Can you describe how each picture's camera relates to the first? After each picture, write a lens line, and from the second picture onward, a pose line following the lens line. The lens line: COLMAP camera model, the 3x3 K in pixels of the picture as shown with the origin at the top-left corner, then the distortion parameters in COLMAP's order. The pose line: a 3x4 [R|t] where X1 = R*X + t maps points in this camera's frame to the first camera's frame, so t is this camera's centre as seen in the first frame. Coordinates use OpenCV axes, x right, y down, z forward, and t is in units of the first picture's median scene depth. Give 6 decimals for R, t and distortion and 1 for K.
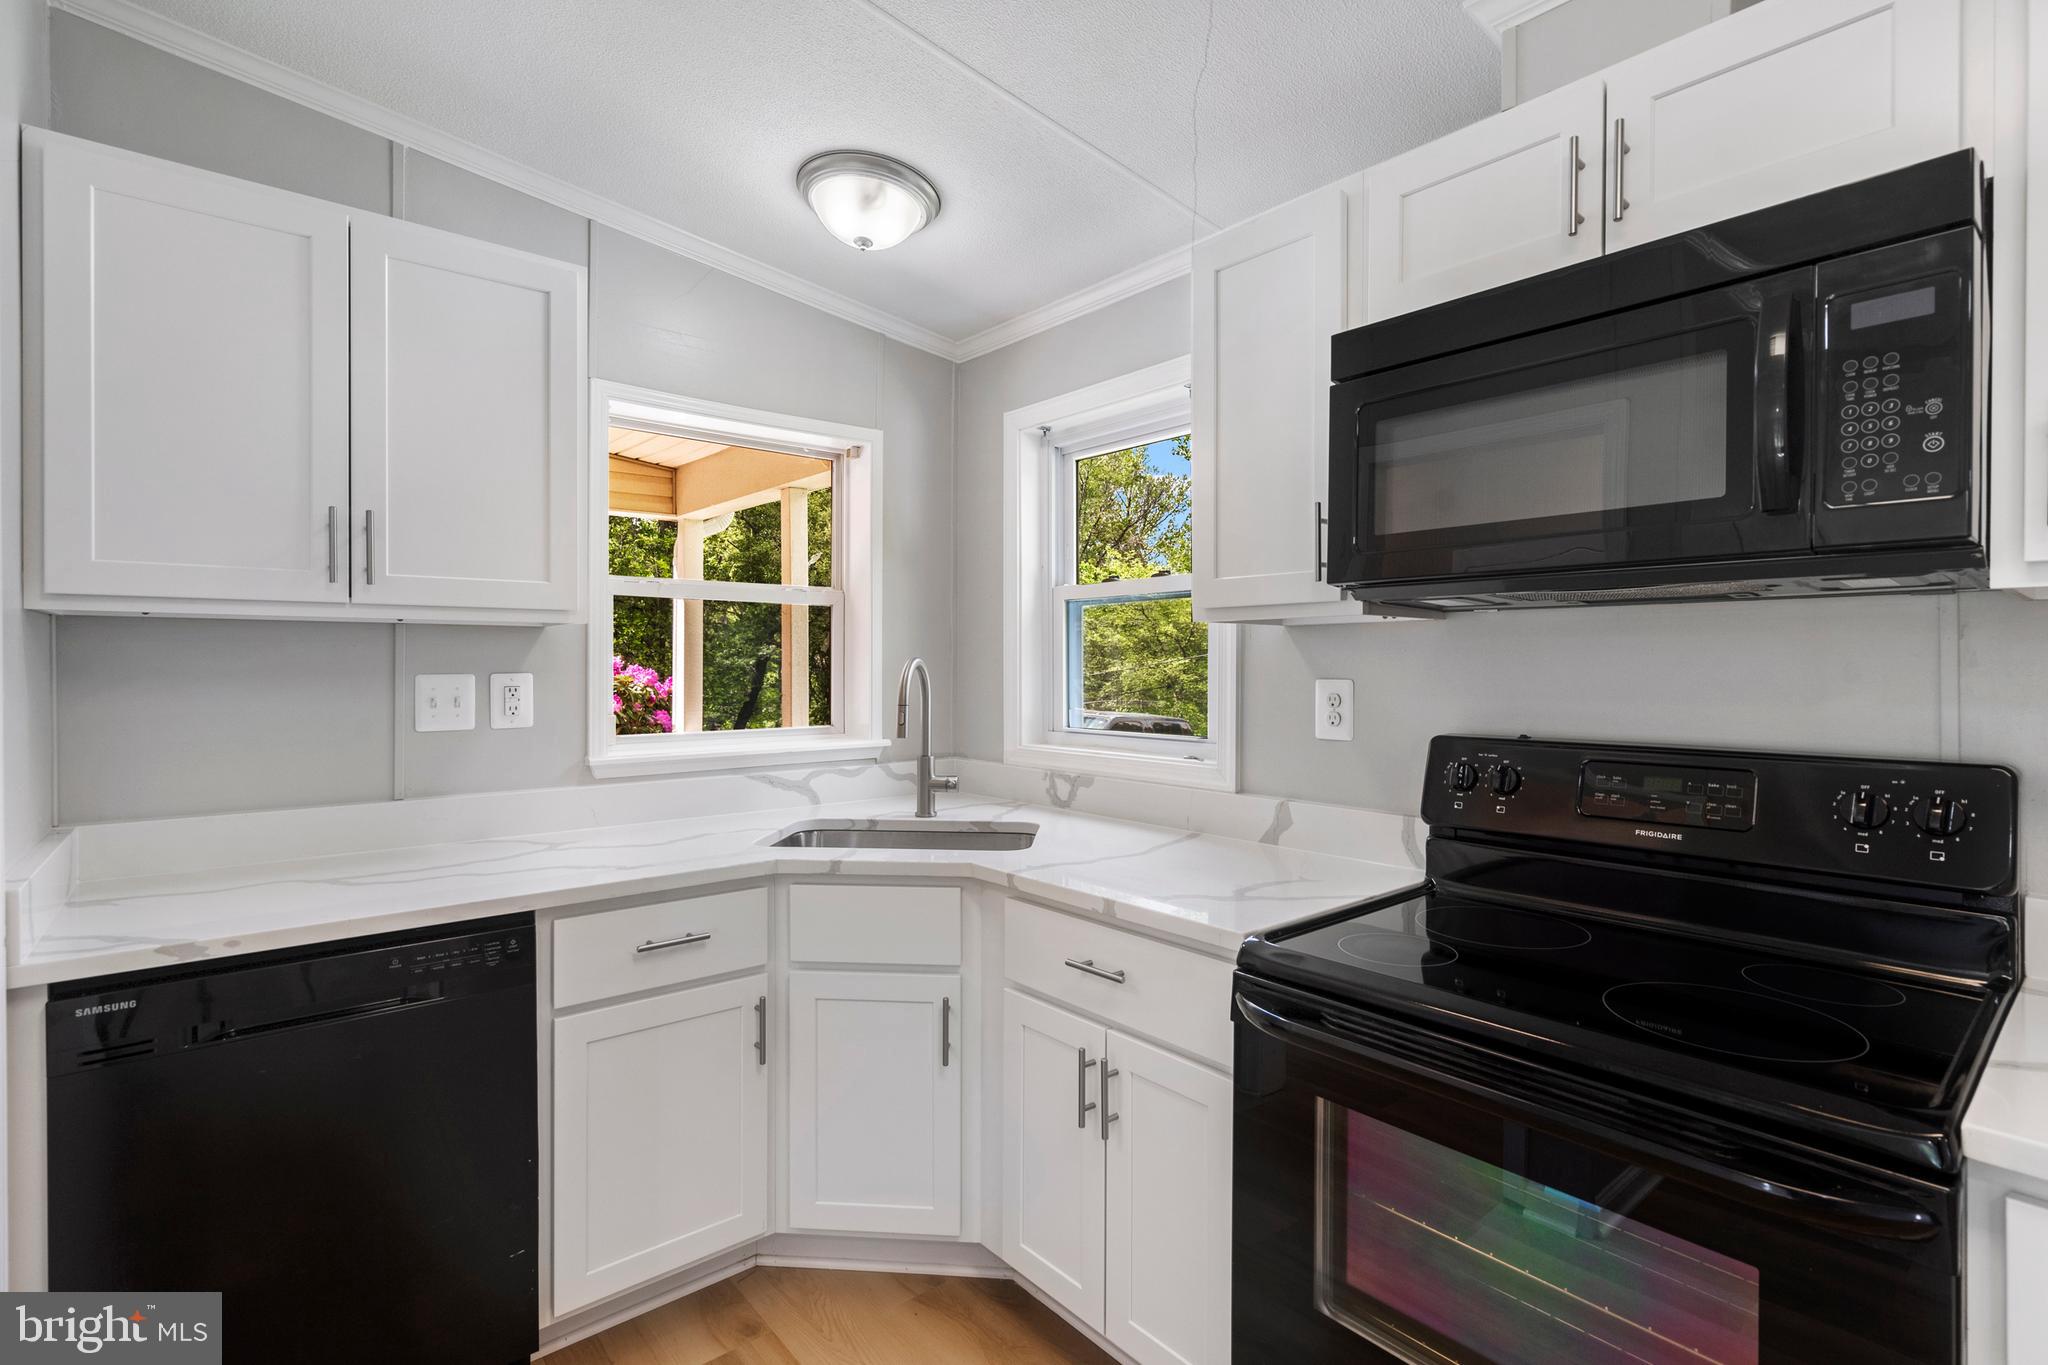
lens RADIAL K [[951.7, 0, 1018.2], [0, 951.7, 665.1], [0, 0, 1]] dist [-0.003772, 0.000422]
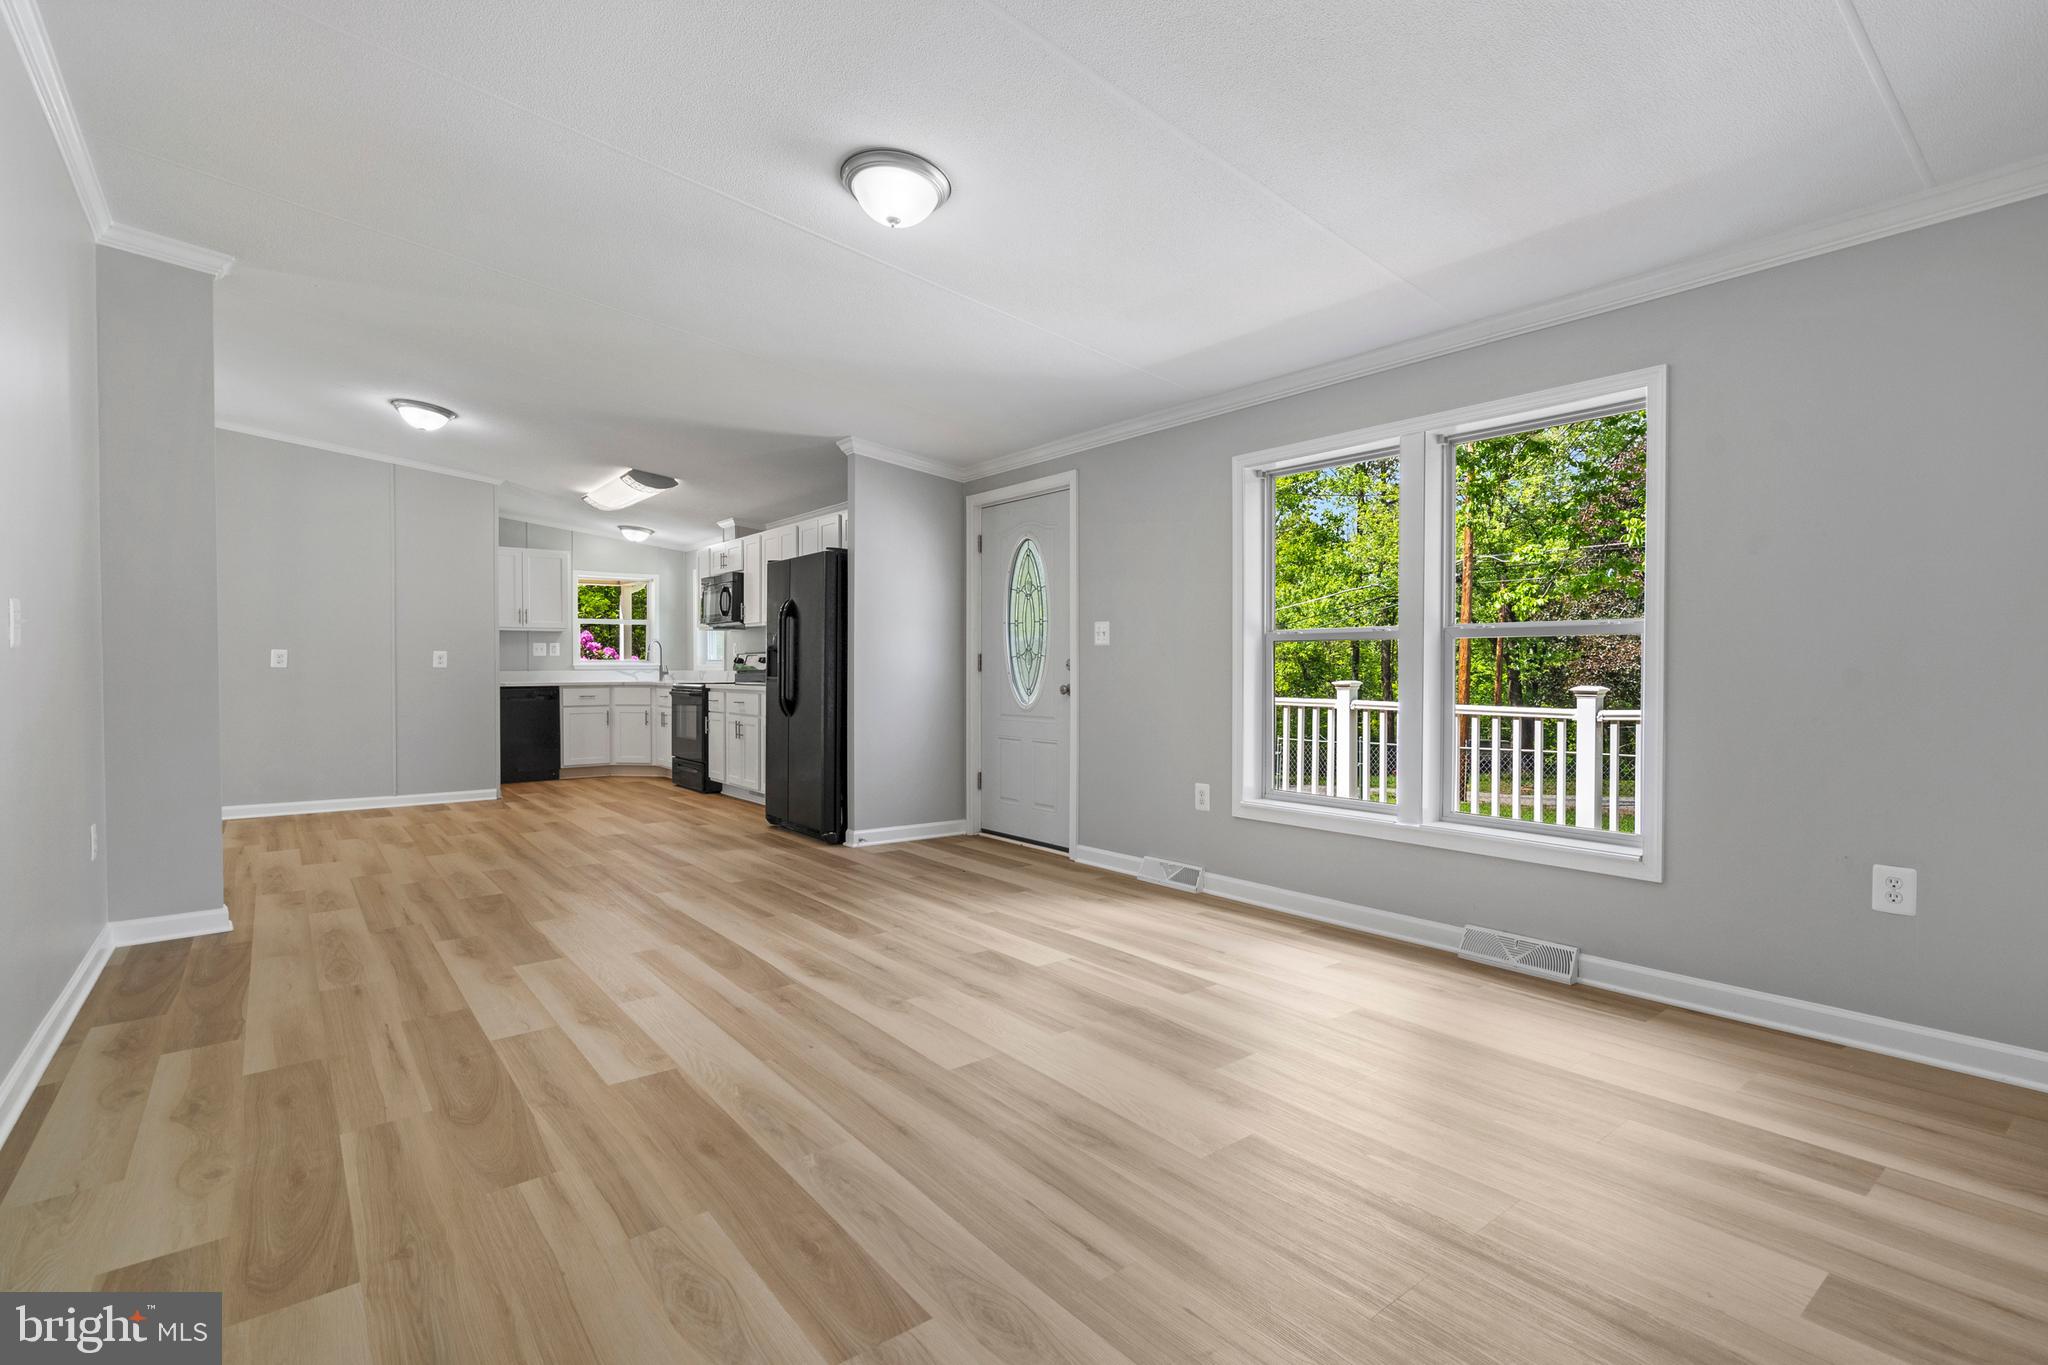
lens RADIAL K [[951.7, 0, 1013.2], [0, 951.7, 673.4], [0, 0, 1]] dist [-0.003772, 0.000422]
pose [[0.999450, -0.000981, -0.033153, 1.722863], [0.001252, 0.999966, 0.008164, 0.118355], [0.033144, -0.008201, 0.999417, -3.306949]]
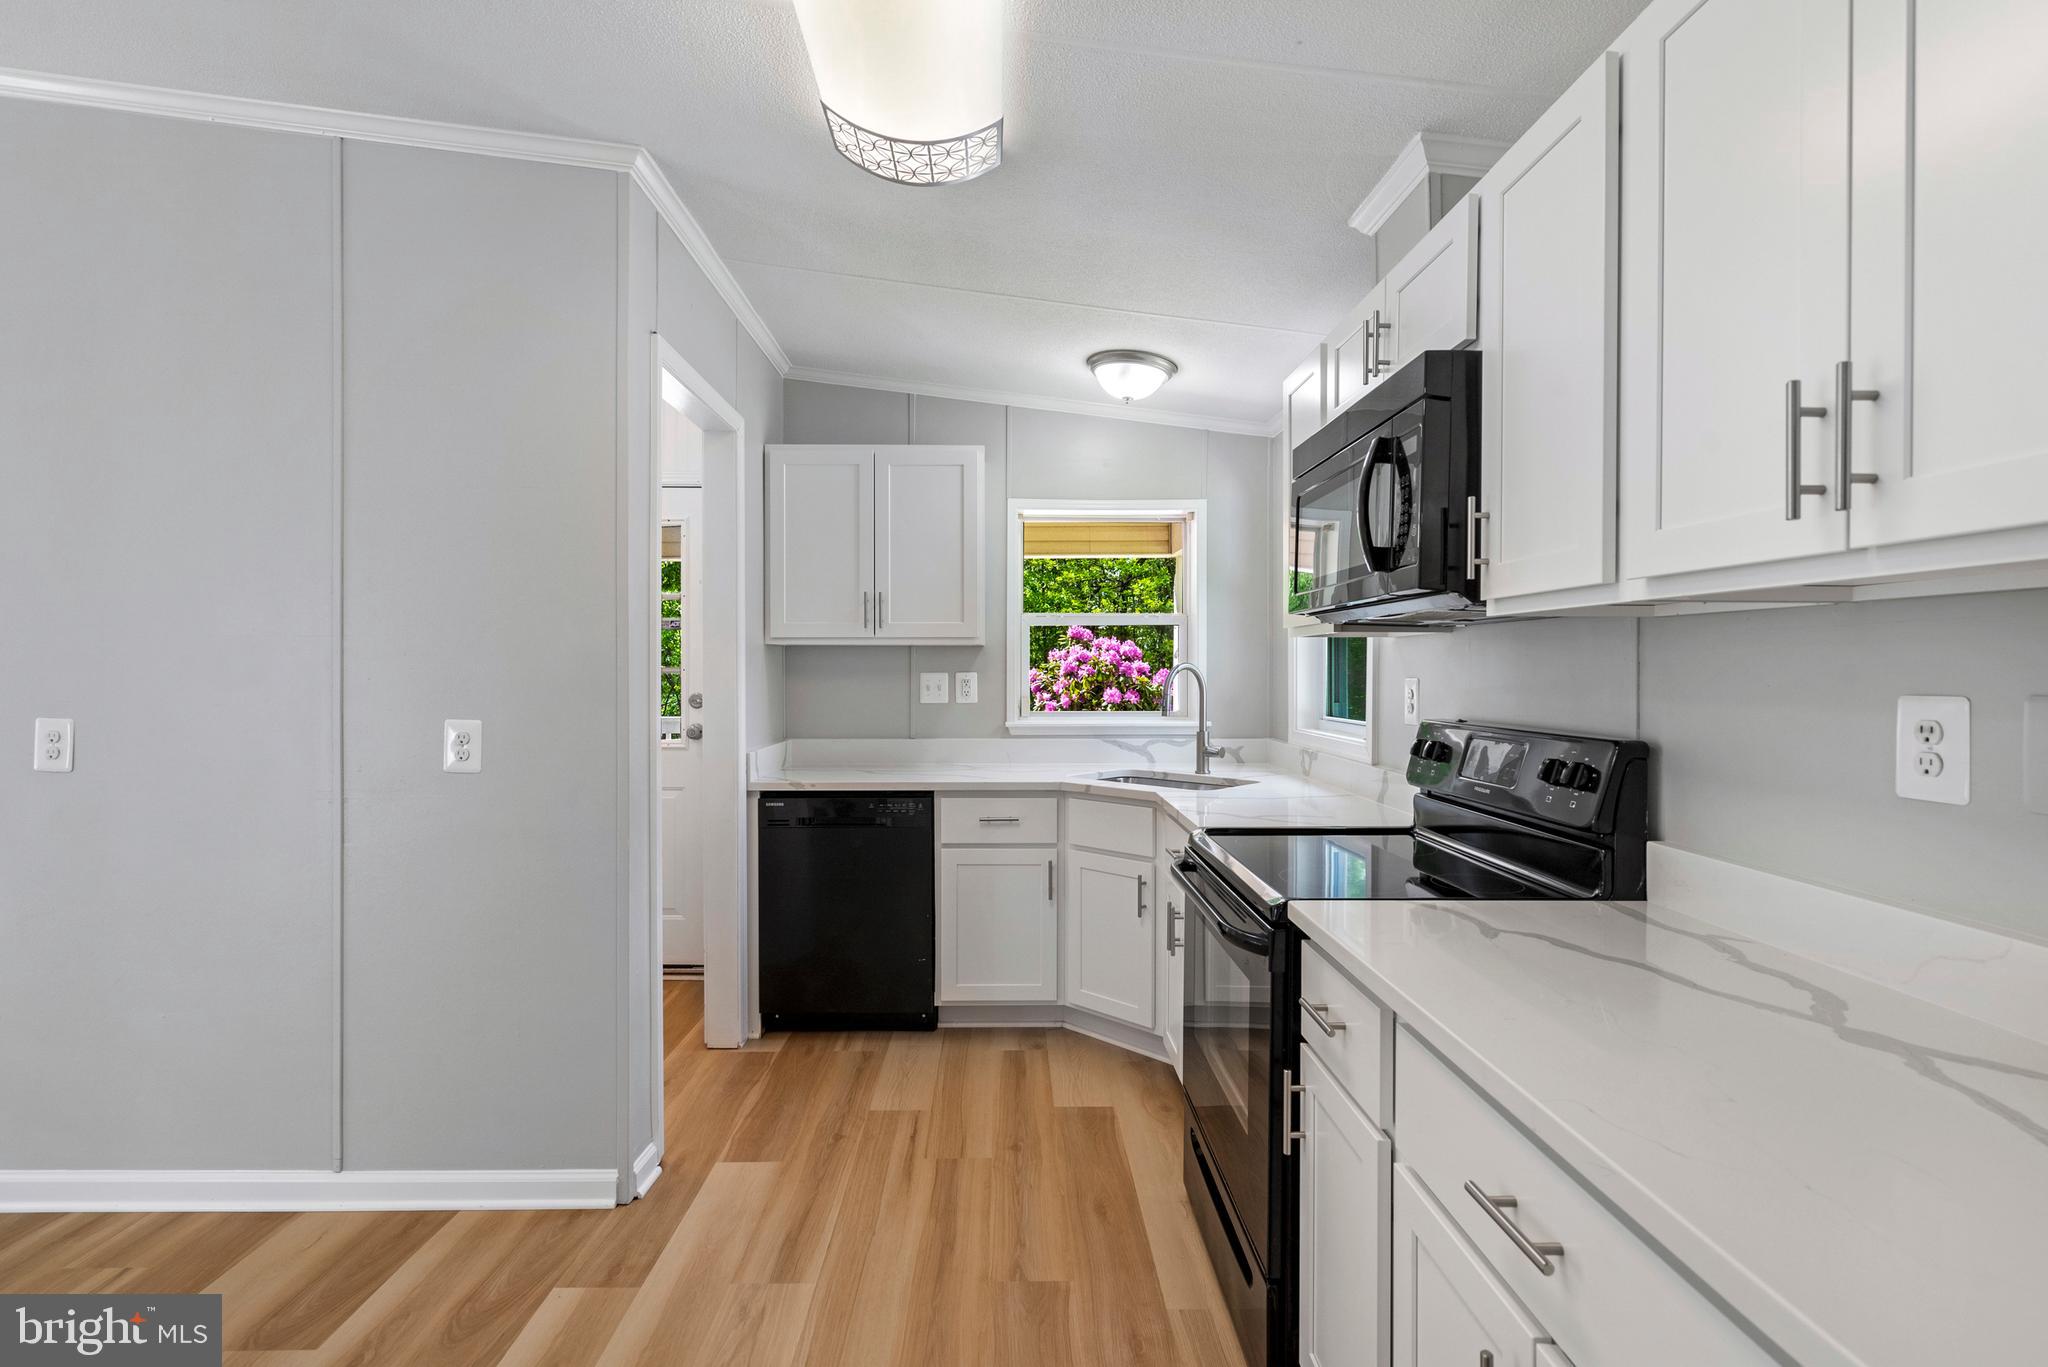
lens RADIAL K [[951.7, 0, 1016.3], [0, 951.7, 670.1], [0, 0, 1]] dist [-0.003772, 0.000422]
pose [[0.774233, 0.001363, -0.632899, 0.705115], [-0.001464, 0.999999, 0.000363, 0.003613], [0.632899, 0.000646, 0.774234, -0.339423]]
